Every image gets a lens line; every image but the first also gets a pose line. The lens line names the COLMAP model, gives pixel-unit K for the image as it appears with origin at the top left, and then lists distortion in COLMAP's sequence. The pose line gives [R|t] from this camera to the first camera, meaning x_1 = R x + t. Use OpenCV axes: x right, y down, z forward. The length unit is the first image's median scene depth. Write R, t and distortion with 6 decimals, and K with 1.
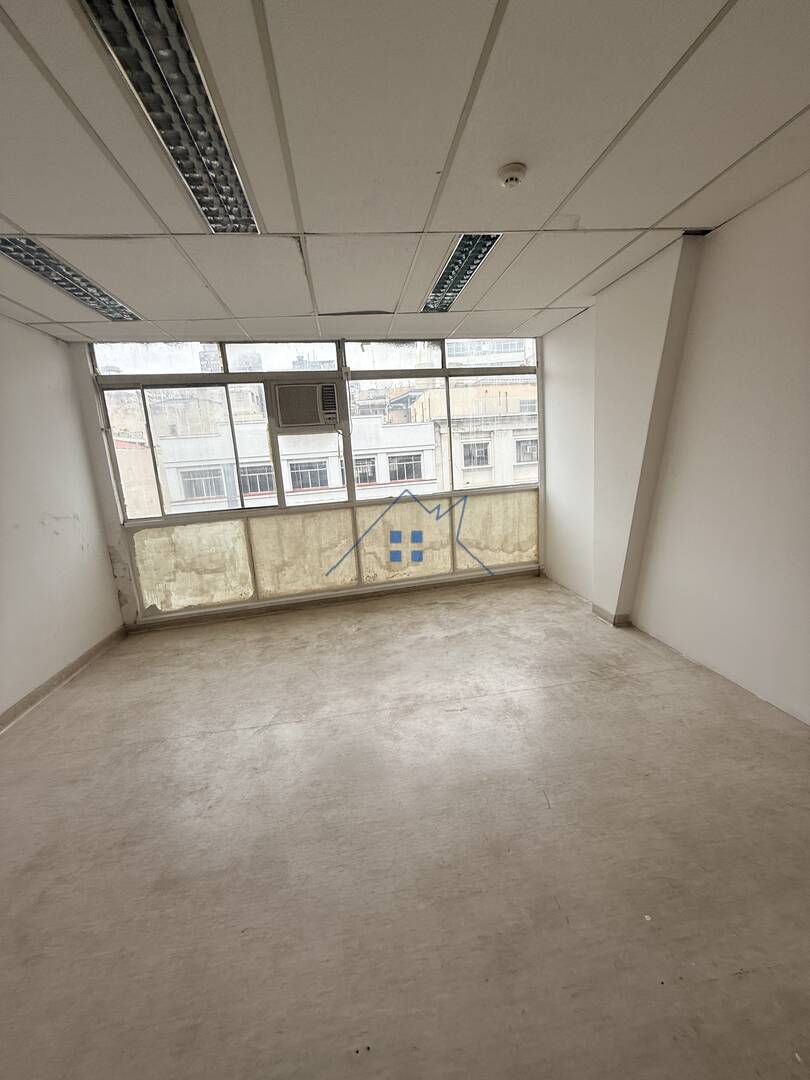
lens RADIAL K [[433.6, 0, 405.0], [0, 433.6, 540.0], [0, 0, 1]] dist [0.001437, 0.000034]
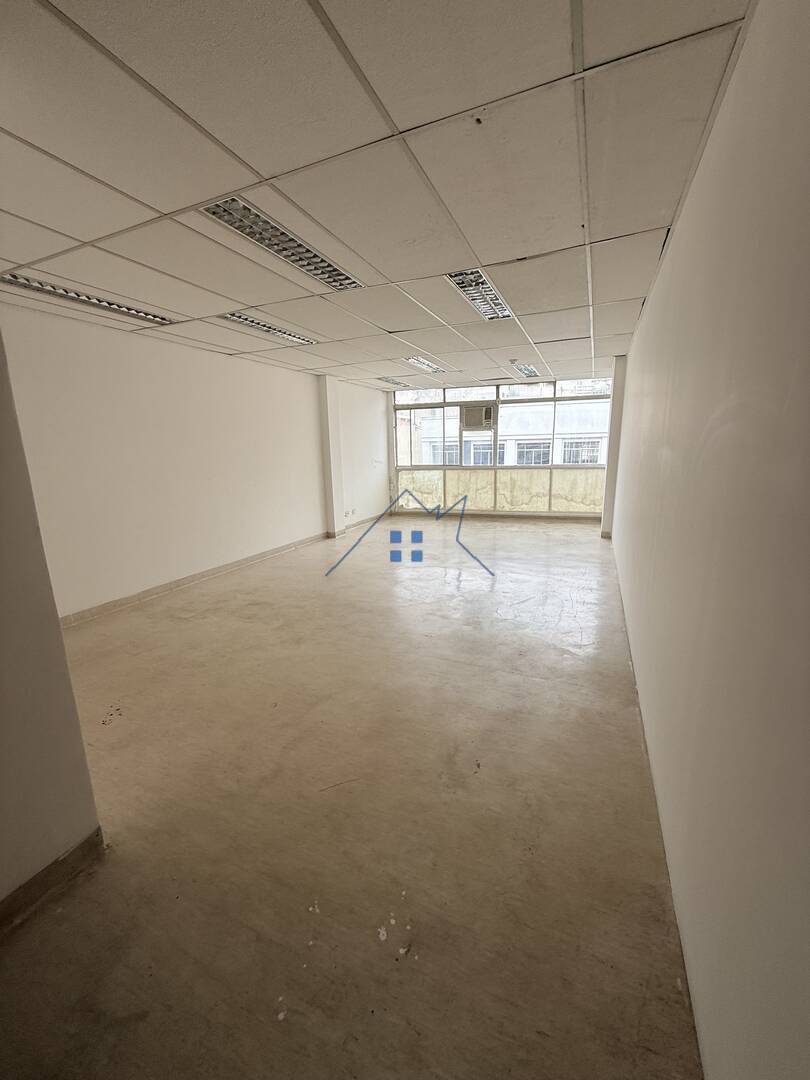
lens RADIAL K [[433.6, 0, 405.0], [0, 433.6, 540.0], [0, 0, 1]] dist [0.001437, 0.000034]
pose [[0.852944, 0.161196, -0.496491, 0.565492], [-0.137085, 0.986913, 0.084917, 0.132426], [0.503681, -0.004368, 0.863878, -0.913924]]
